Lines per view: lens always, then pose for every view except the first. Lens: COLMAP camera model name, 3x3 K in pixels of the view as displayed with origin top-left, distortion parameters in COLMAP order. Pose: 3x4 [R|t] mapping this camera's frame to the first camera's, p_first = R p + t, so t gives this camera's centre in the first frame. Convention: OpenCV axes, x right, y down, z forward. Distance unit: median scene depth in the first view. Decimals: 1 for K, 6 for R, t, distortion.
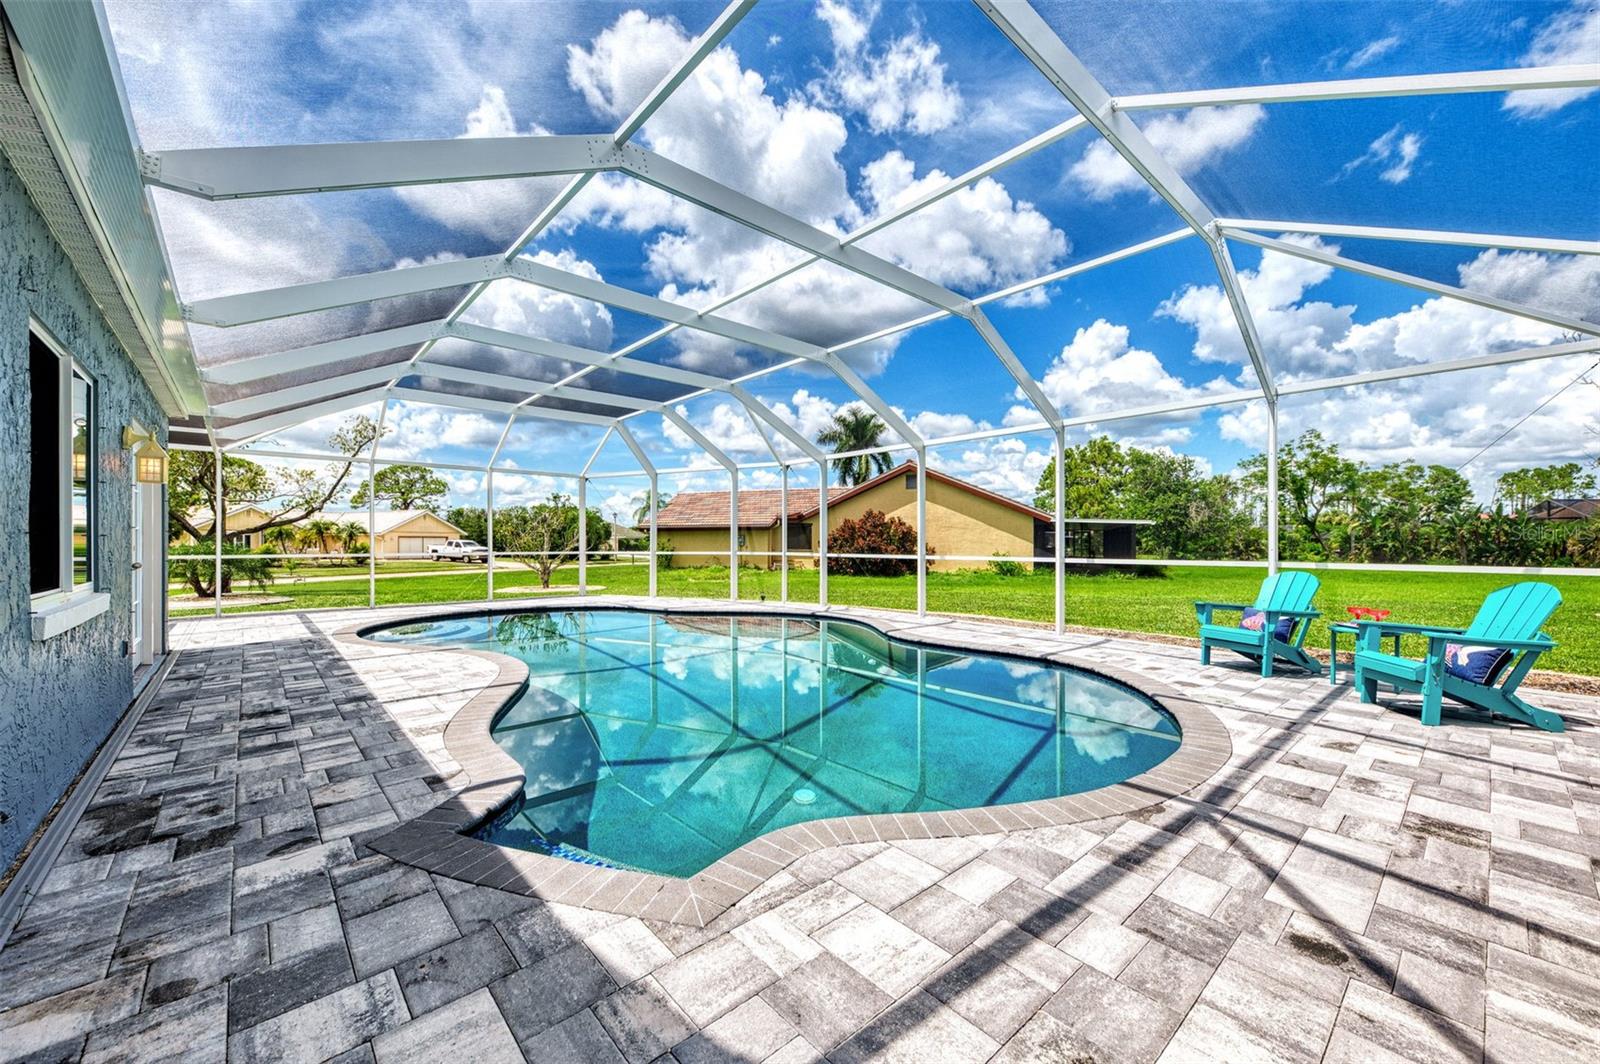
lens RADIAL K [[605.3, 0, 808.1], [0, 605.3, 538.9], [0, 0, 1]] dist [0.001509, -0.000409]
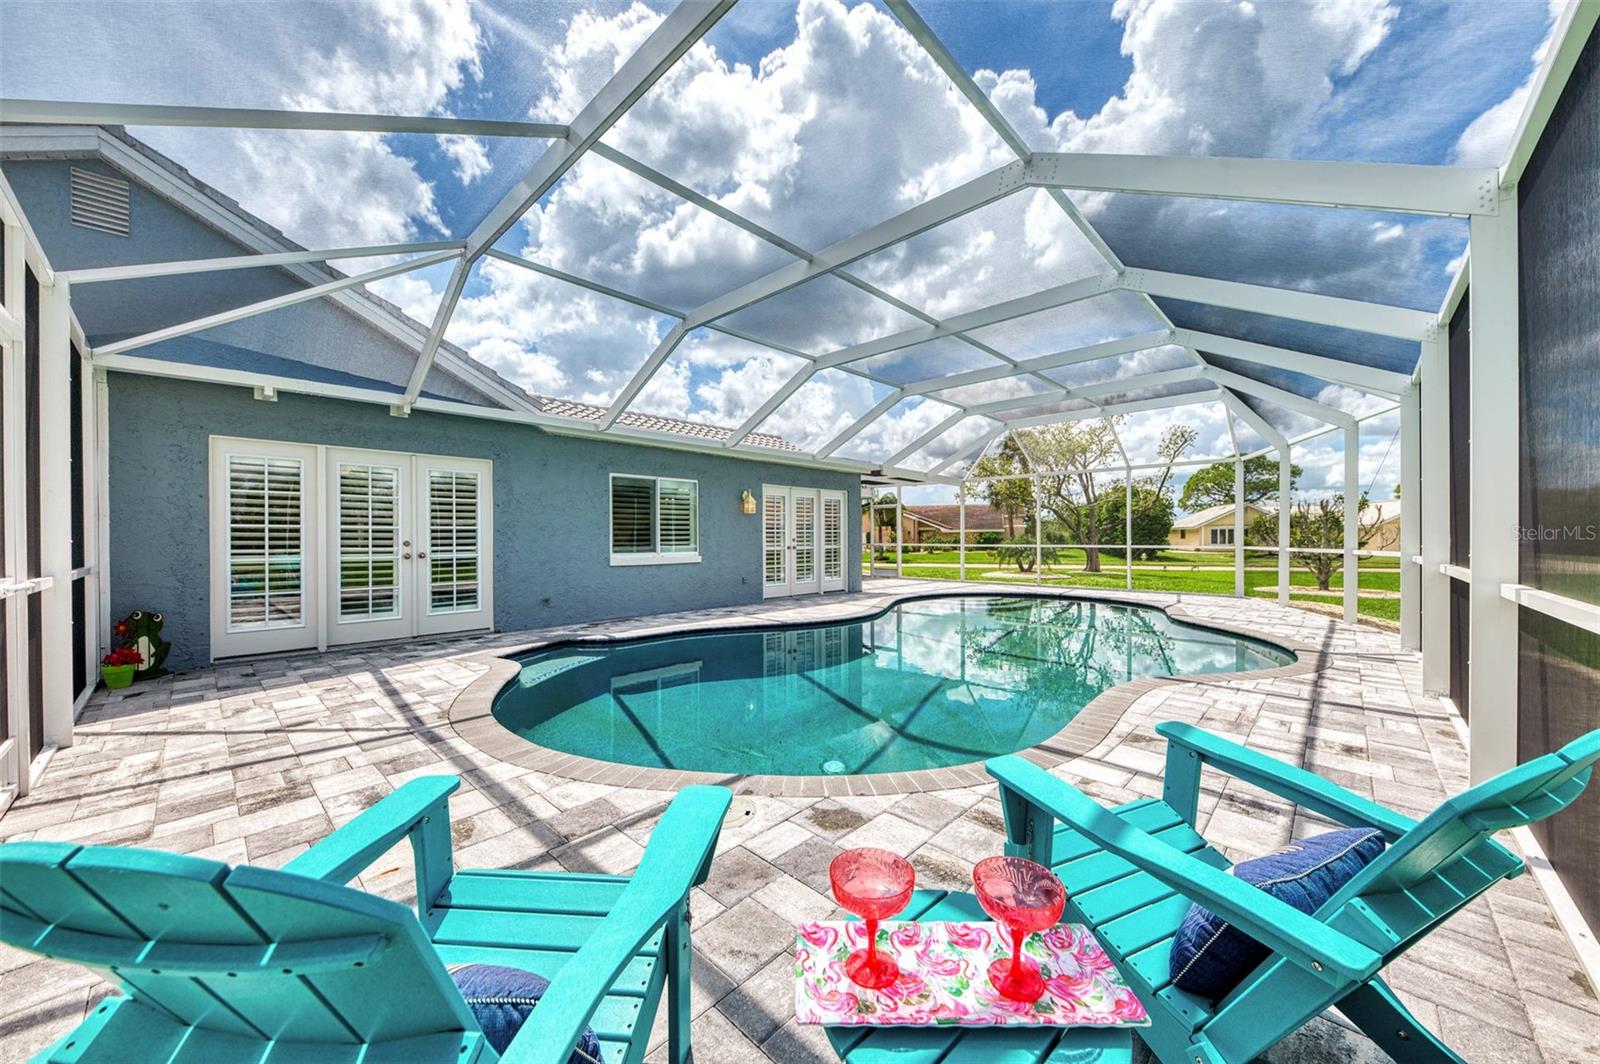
lens RADIAL K [[582.2, 0, 797.0], [0, 582.2, 540.6], [0, 0, 1]] dist [0.000432, 0.000121]
pose [[0.080534, -0.001196, -0.996751, 2.204907], [0.010583, 0.999944, -0.000345, 0.031542], [0.996696, -0.010521, 0.080542, 1.882445]]
